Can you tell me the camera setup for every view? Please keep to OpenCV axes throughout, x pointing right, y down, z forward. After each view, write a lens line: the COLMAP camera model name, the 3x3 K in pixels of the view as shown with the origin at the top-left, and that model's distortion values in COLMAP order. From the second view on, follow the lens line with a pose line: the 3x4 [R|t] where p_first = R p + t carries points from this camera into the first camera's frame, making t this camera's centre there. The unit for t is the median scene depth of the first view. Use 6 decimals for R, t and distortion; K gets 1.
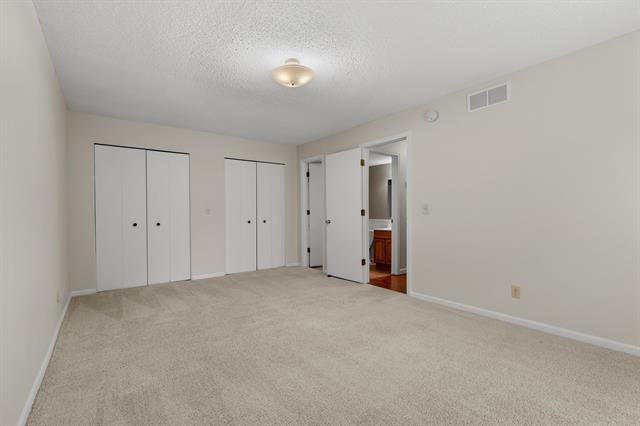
lens RADIAL K [[289.4, 0, 319.8], [0, 289.4, 214.5], [0, 0, 1]] dist [0.000002, 0.000481]
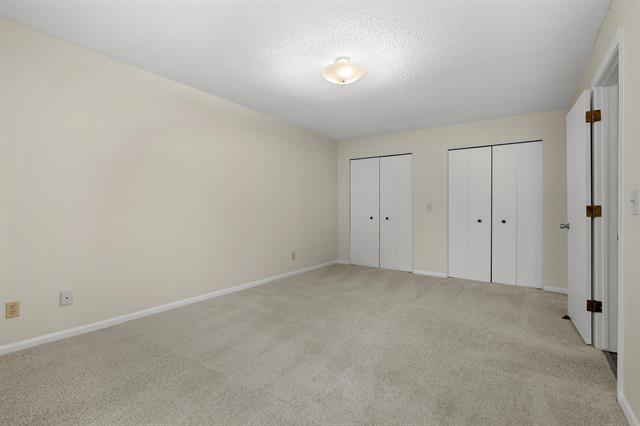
lens RADIAL K [[289.4, 0, 320.7], [0, 289.4, 207.7], [0, 0, 1]] dist [0.000002, 0.000481]
pose [[0.309260, 0.004603, -0.950966, 0.425845], [-0.016477, 0.999864, -0.000518, -0.004305], [0.950835, 0.015829, 0.309294, 0.333394]]
